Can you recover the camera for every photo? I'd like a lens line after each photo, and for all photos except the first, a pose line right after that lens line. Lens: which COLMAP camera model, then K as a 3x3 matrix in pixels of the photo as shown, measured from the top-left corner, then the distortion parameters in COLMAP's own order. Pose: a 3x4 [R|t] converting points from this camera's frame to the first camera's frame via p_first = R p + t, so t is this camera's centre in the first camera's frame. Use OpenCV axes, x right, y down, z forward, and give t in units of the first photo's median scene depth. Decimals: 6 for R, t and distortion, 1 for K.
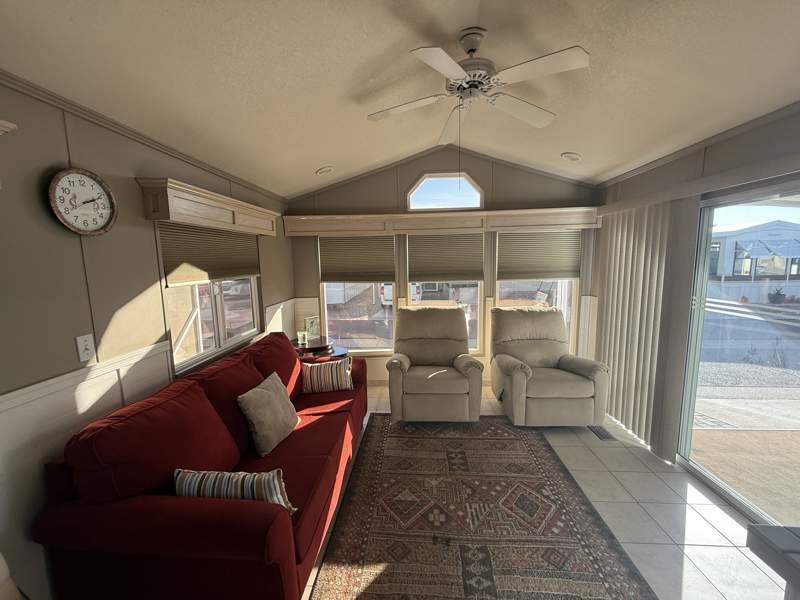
lens RADIAL K [[316.9, 0, 400.0], [0, 316.9, 300.0], [0, 0, 1]] dist [-0.000285, -0.000138]
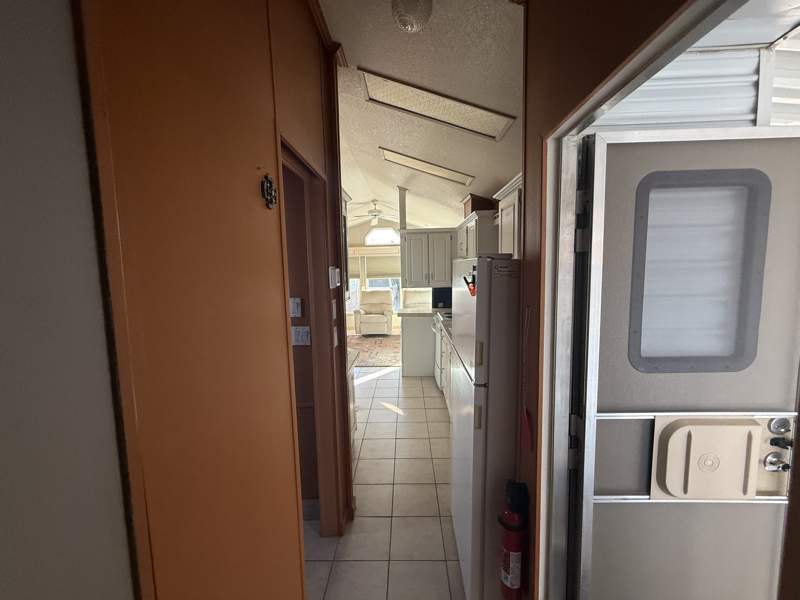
lens RADIAL K [[325.6, 0, 400.0], [0, 325.6, 300.0], [0, 0, 1]] dist [-0.000106, -0.000200]
pose [[0.999170, -0.005500, 0.040369, 0.178725], [0.006087, 0.999877, -0.014442, 0.130316], [-0.040285, 0.014676, 0.999080, -1.291390]]
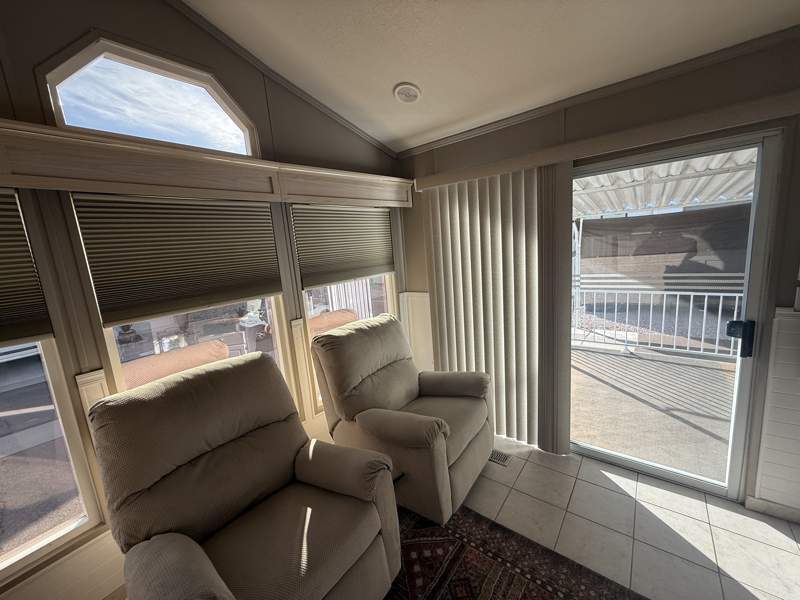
lens RADIAL K [[316.4, 0, 398.6], [0, 316.4, 296.4], [0, 0, 1]] dist [0.001310, 0.000252]
pose [[0.576853, -0.158885, 0.801247, -0.070873], [0.172108, 0.982522, 0.070924, -0.064701], [-0.798511, 0.096988, 0.594116, 0.559310]]
